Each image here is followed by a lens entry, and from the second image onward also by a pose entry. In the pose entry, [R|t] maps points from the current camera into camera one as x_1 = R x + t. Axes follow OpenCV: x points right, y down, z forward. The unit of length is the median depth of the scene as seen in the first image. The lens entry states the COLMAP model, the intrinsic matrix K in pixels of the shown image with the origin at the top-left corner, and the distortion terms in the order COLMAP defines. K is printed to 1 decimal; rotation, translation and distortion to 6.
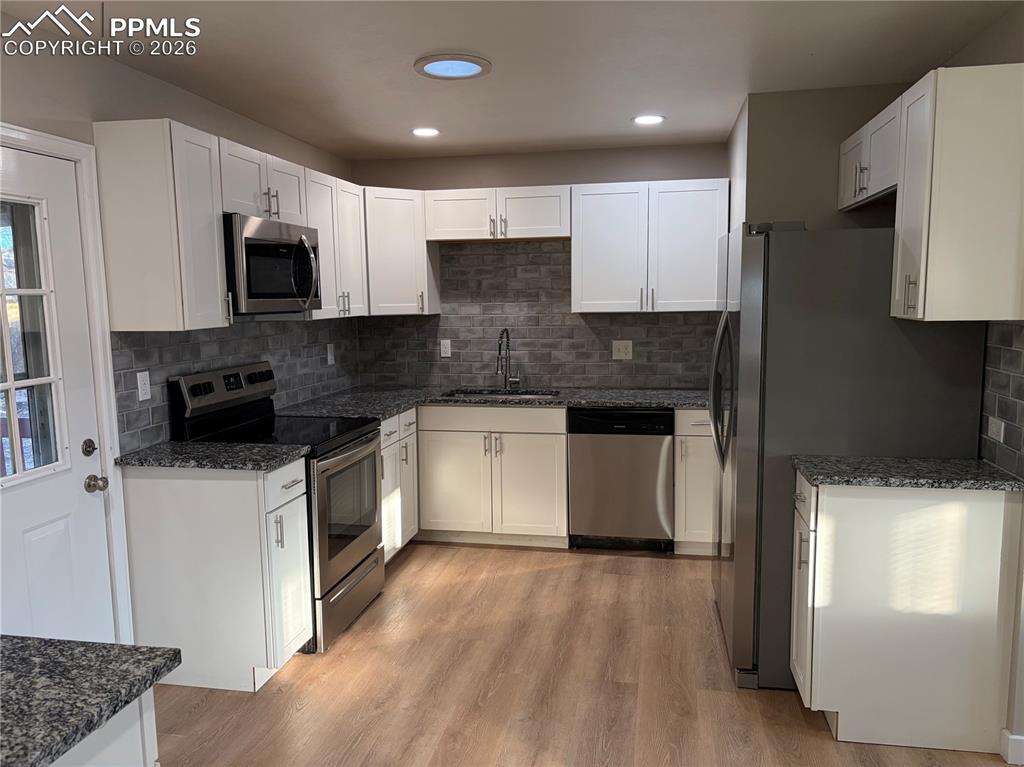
lens RADIAL K [[773.9, 0, 514.0], [0, 773.9, 390.5], [0, 0, 1]] dist [0.097248, -0.148373]
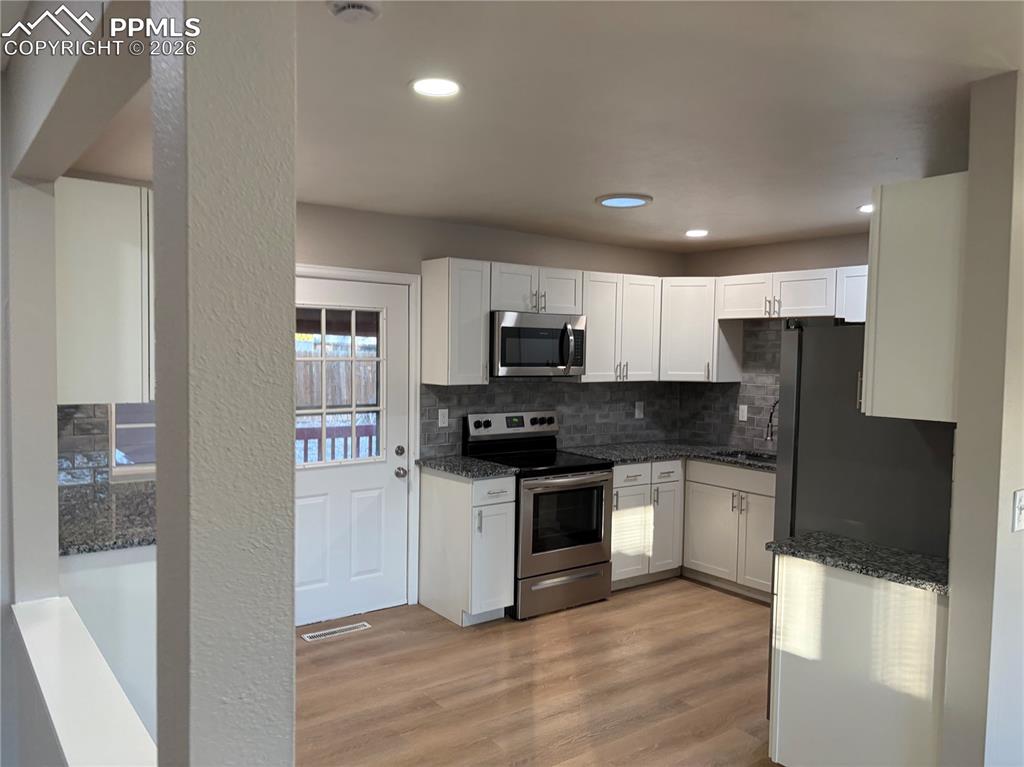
lens RADIAL K [[773.9, 0, 514.0], [0, 773.9, 390.5], [0, 0, 1]] dist [0.097248, -0.148373]
pose [[0.741971, 0.059914, -0.667749, 0.469365], [-0.106943, 0.993823, -0.029659, -0.020764], [0.661847, 0.093417, 0.743795, -0.059963]]
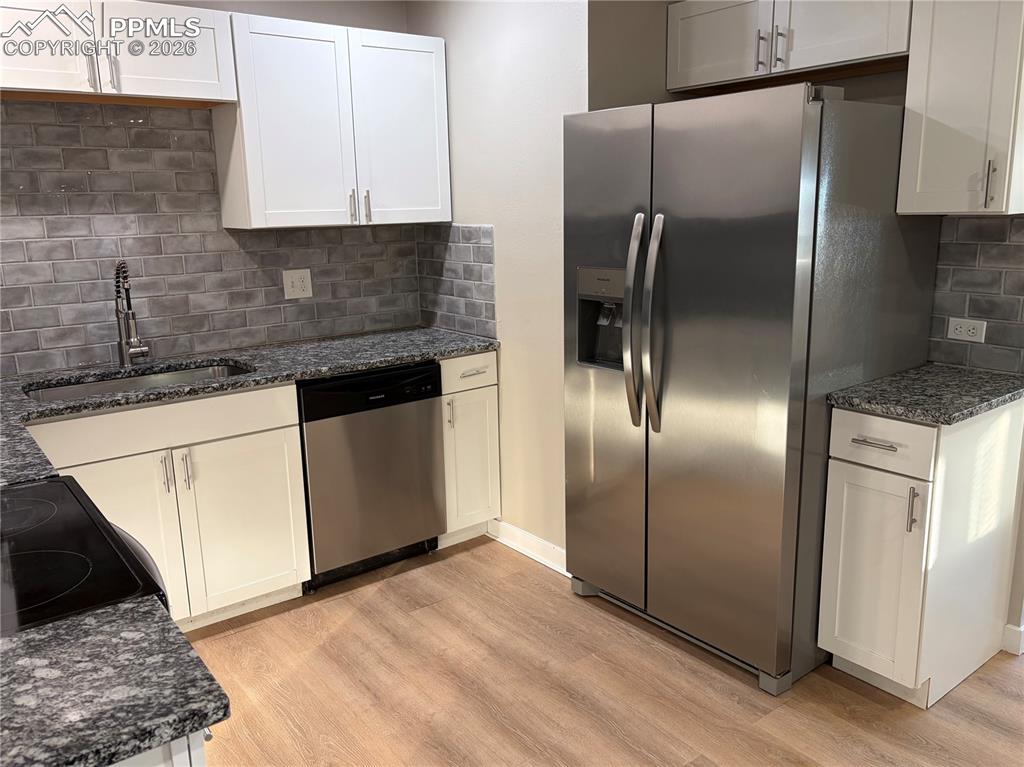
lens RADIAL K [[806.6, 0, 511.7], [0, 806.6, 386.1], [0, 0, 1]] dist [0.001411, 0.000385]
pose [[0.663572, -0.166716, 0.729299, -0.284575], [0.102508, 0.985920, 0.132110, -0.042031], [-0.741056, -0.012906, 0.671319, 0.428134]]
